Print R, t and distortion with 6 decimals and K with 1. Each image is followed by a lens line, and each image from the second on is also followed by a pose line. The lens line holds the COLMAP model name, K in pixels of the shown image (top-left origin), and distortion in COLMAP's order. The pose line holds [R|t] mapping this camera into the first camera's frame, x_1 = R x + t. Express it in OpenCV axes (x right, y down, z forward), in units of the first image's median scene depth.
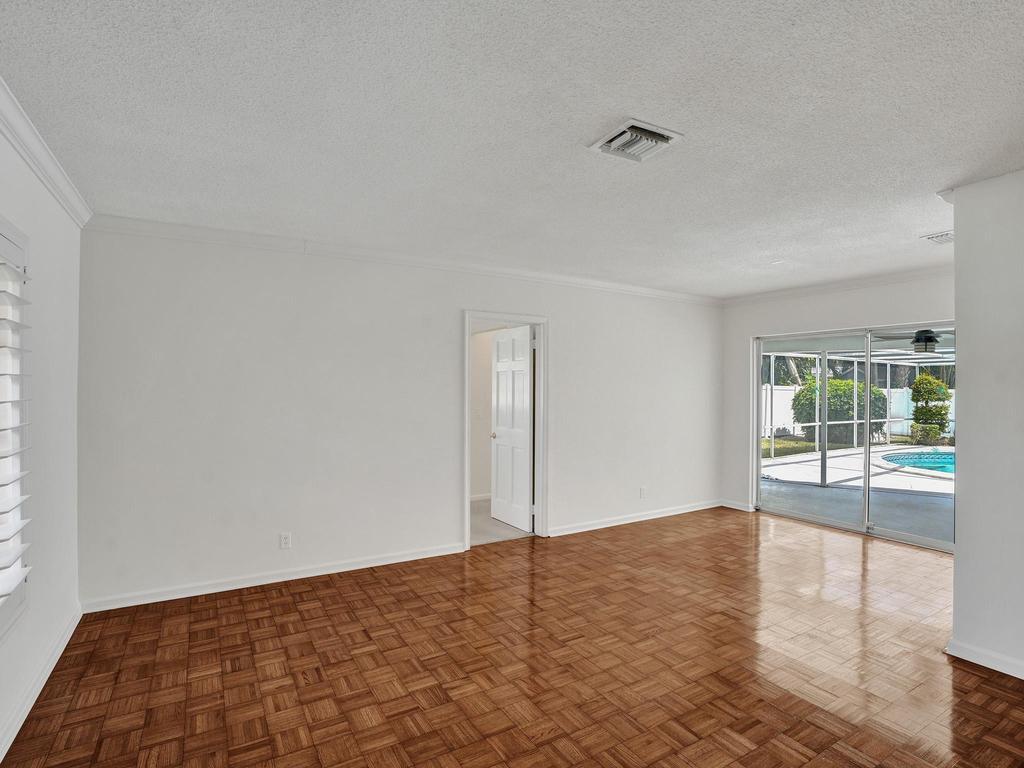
lens RADIAL K [[530.9, 0, 504.8], [0, 530.9, 399.6], [0, 0, 1]] dist [-0.019542, 0.009979]
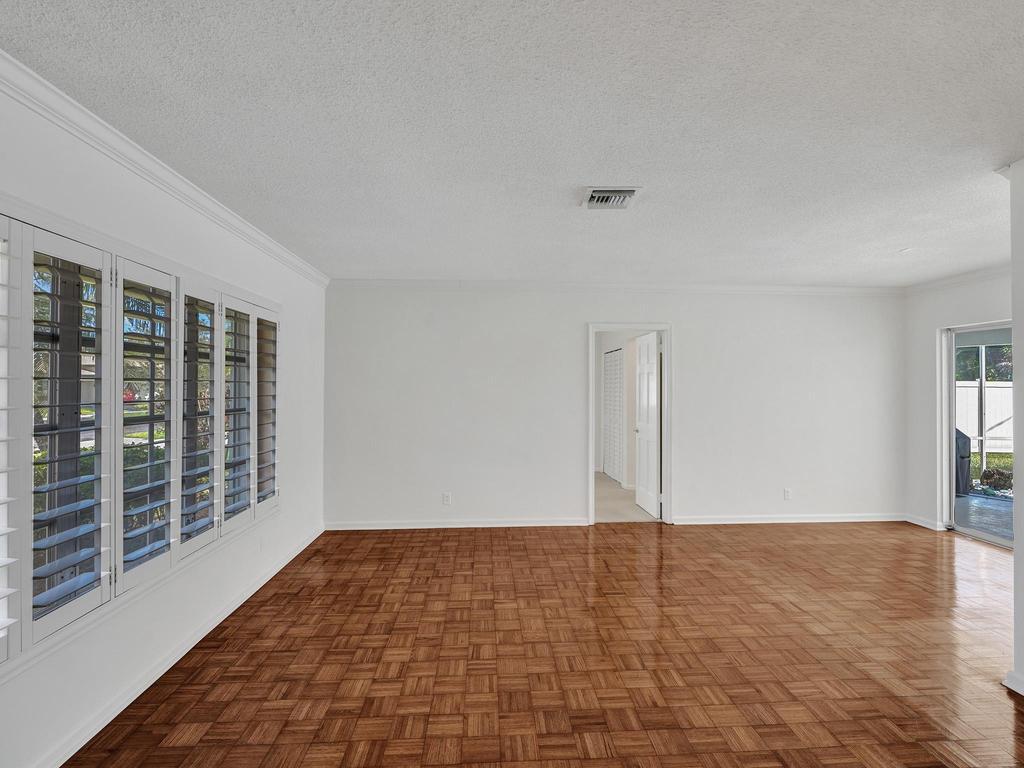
lens RADIAL K [[530.9, 0, 523.1], [0, 530.9, 384.3], [0, 0, 1]] dist [-0.019542, 0.009979]
pose [[0.898727, -0.001386, -0.438506, 0.434266], [-0.011270, 0.999592, -0.026256, 0.006542], [0.438364, 0.028539, 0.898345, -0.182412]]
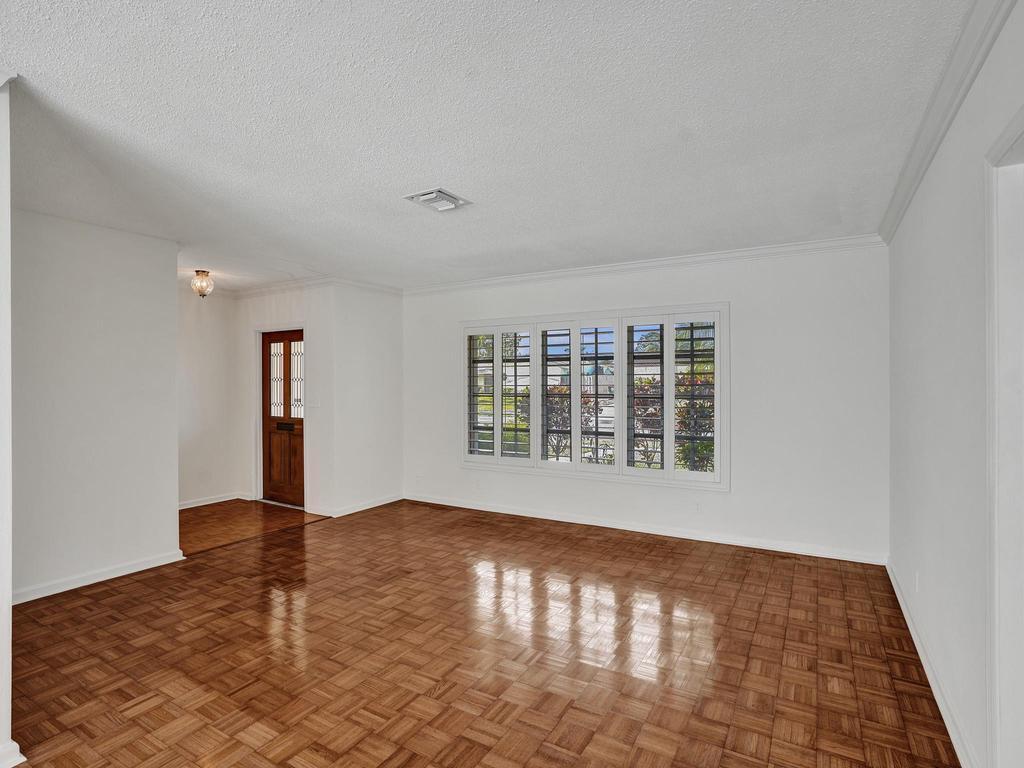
lens RADIAL K [[530.9, 0, 514.8], [0, 530.9, 385.1], [0, 0, 1]] dist [-0.019542, 0.009979]
pose [[-0.869387, -0.002410, -0.494126, 0.540640], [-0.012168, 0.999789, 0.016533, -0.016485], [0.493982, 0.020386, -0.869233, 1.637542]]
